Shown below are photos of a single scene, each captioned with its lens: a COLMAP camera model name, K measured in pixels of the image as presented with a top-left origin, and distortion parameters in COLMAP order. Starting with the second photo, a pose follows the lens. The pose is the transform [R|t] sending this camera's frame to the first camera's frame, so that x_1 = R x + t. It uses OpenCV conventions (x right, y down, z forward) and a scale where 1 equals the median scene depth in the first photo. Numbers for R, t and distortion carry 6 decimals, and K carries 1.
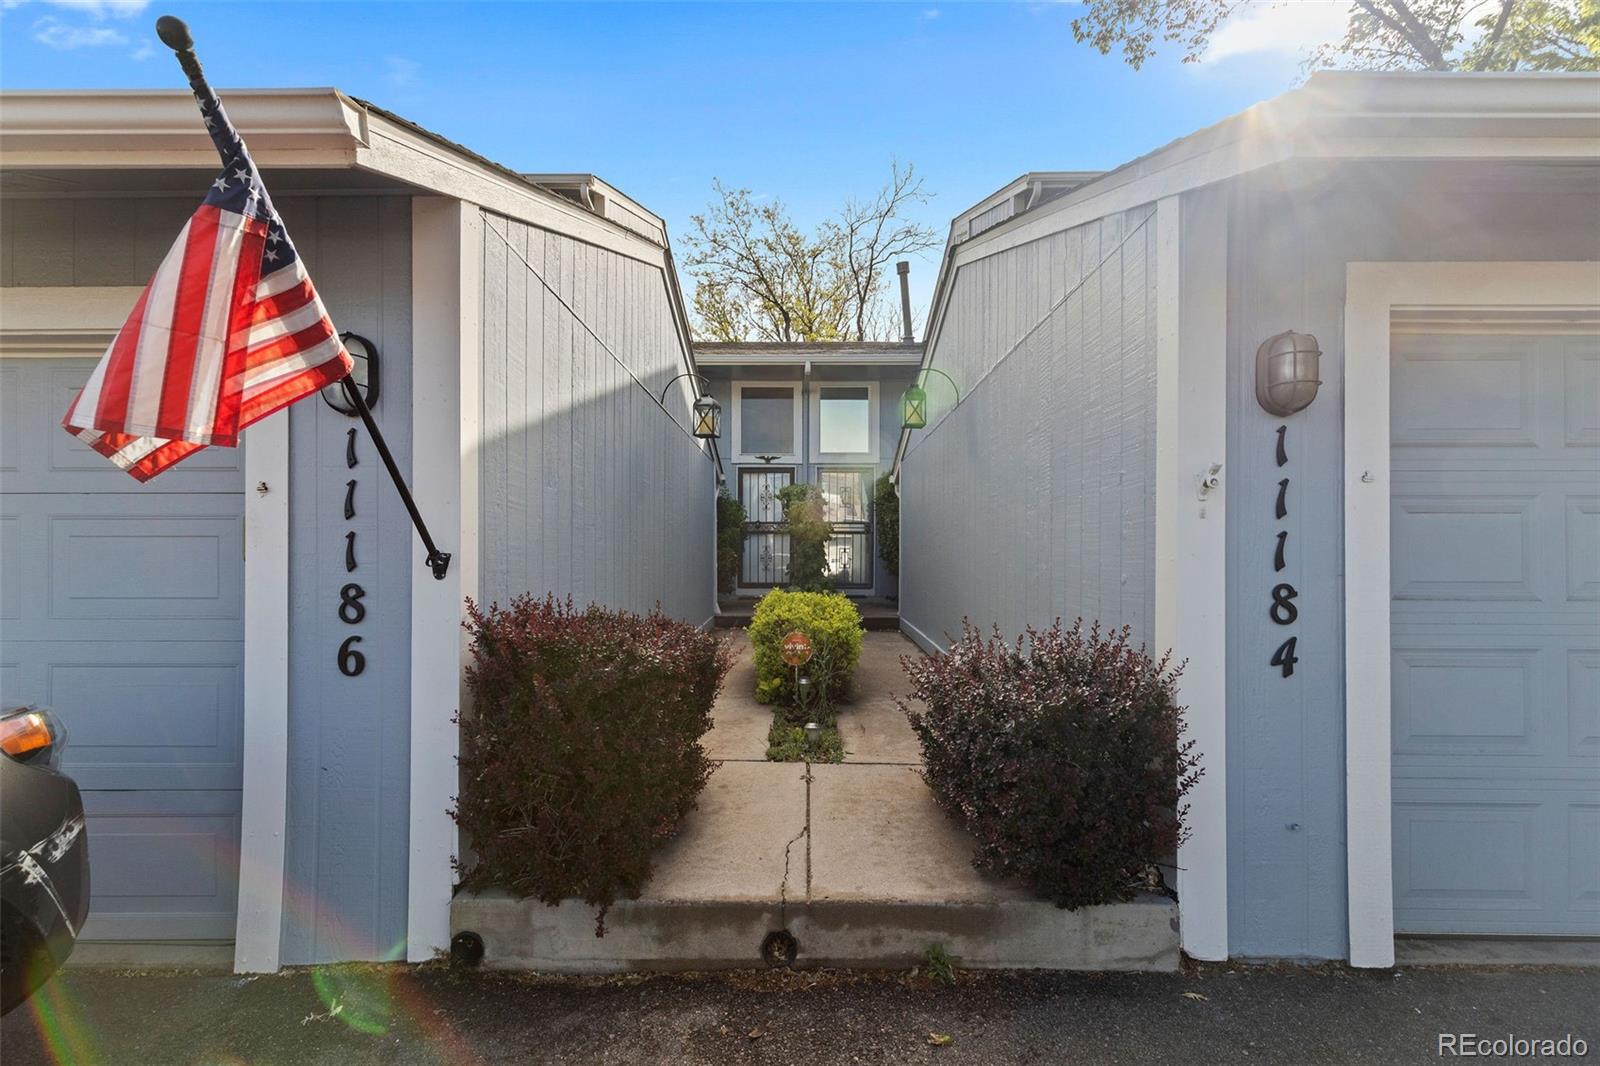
lens RADIAL K [[796.1, 0, 883.9], [0, 796.1, 493.9], [0, 0, 1]] dist [0.004284, 0.000387]
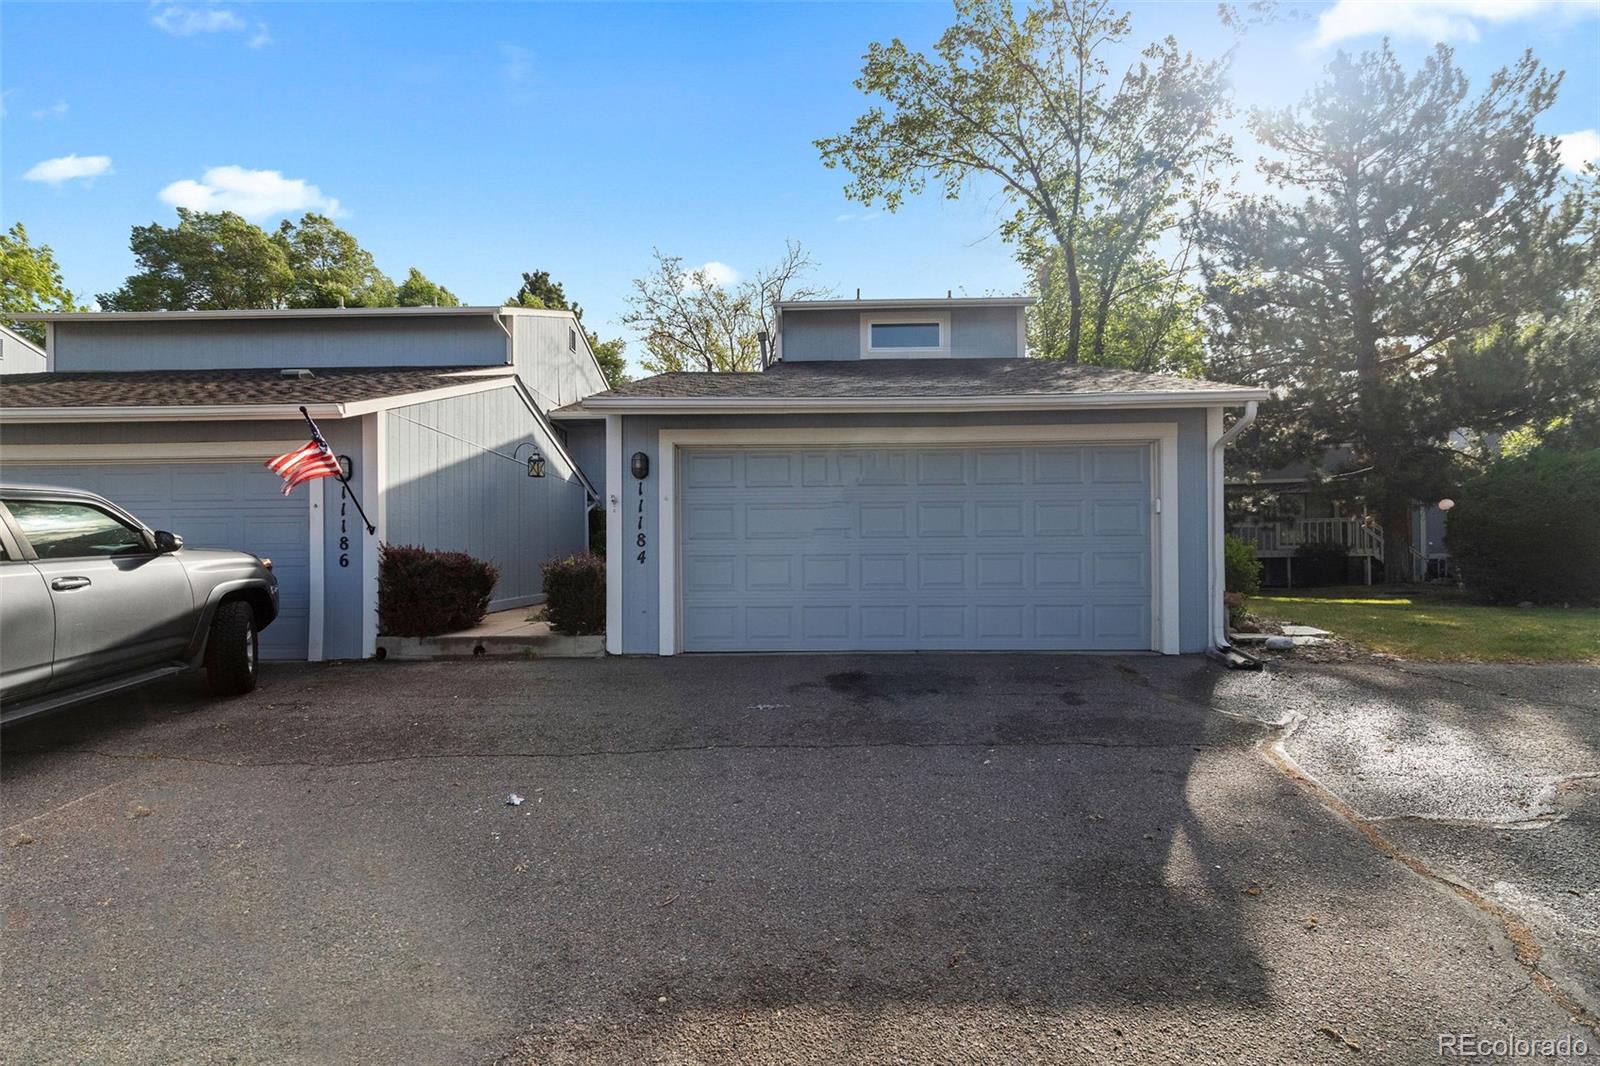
lens RADIAL K [[719.8, 0, 816.4], [0, 719.8, 505.5], [0, 0, 1]] dist [0.003416, -0.000177]
pose [[0.999669, -0.009930, -0.023751, 1.241196], [0.009856, 0.999946, -0.003234, 0.019084], [0.023782, 0.002999, 0.999713, -1.763833]]
